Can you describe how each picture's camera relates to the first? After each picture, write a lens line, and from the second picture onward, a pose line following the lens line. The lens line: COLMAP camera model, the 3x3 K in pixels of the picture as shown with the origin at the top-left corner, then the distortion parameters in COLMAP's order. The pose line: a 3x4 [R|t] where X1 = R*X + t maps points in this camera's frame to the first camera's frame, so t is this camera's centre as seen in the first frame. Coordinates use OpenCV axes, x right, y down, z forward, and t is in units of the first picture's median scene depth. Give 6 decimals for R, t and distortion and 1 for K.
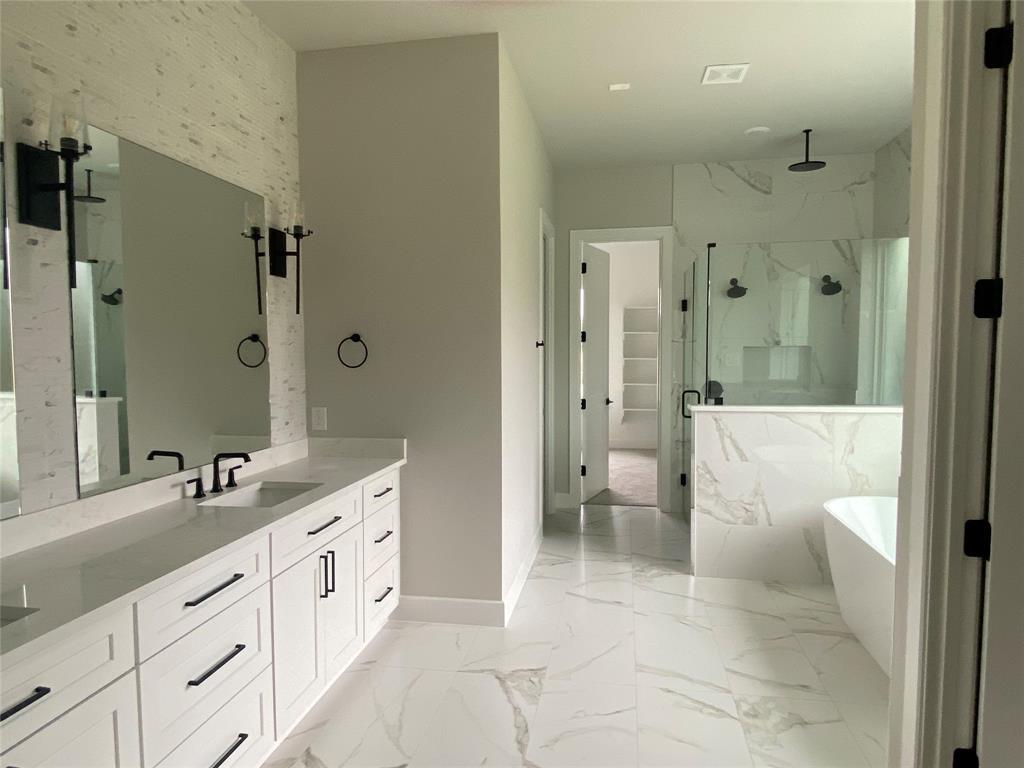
lens RADIAL K [[638.0, 0, 516.4], [0, 638.0, 387.2], [0, 0, 1]] dist [0.060699, -0.065961]
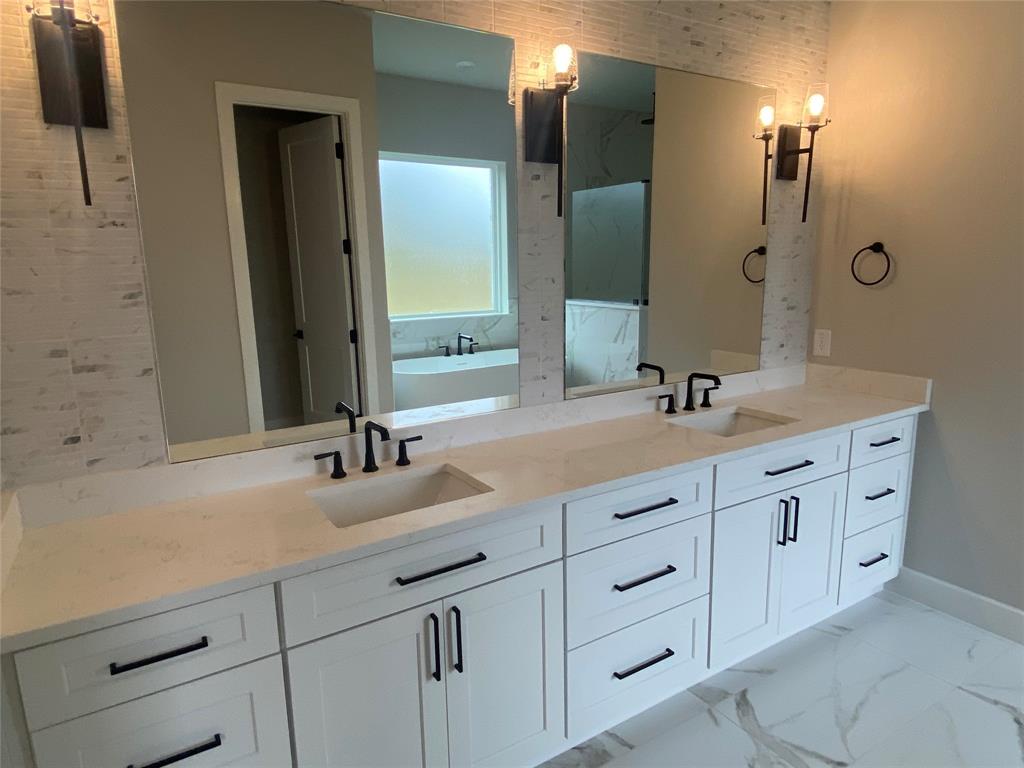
lens RADIAL K [[632.2, 0, 510.0], [0, 632.2, 382.8], [0, 0, 1]] dist [0.058962, -0.061168]
pose [[0.661046, 0.133704, -0.738337, 0.080030], [-0.028995, 0.987813, 0.152921, -0.023991], [0.749785, -0.079680, 0.656867, 0.137371]]
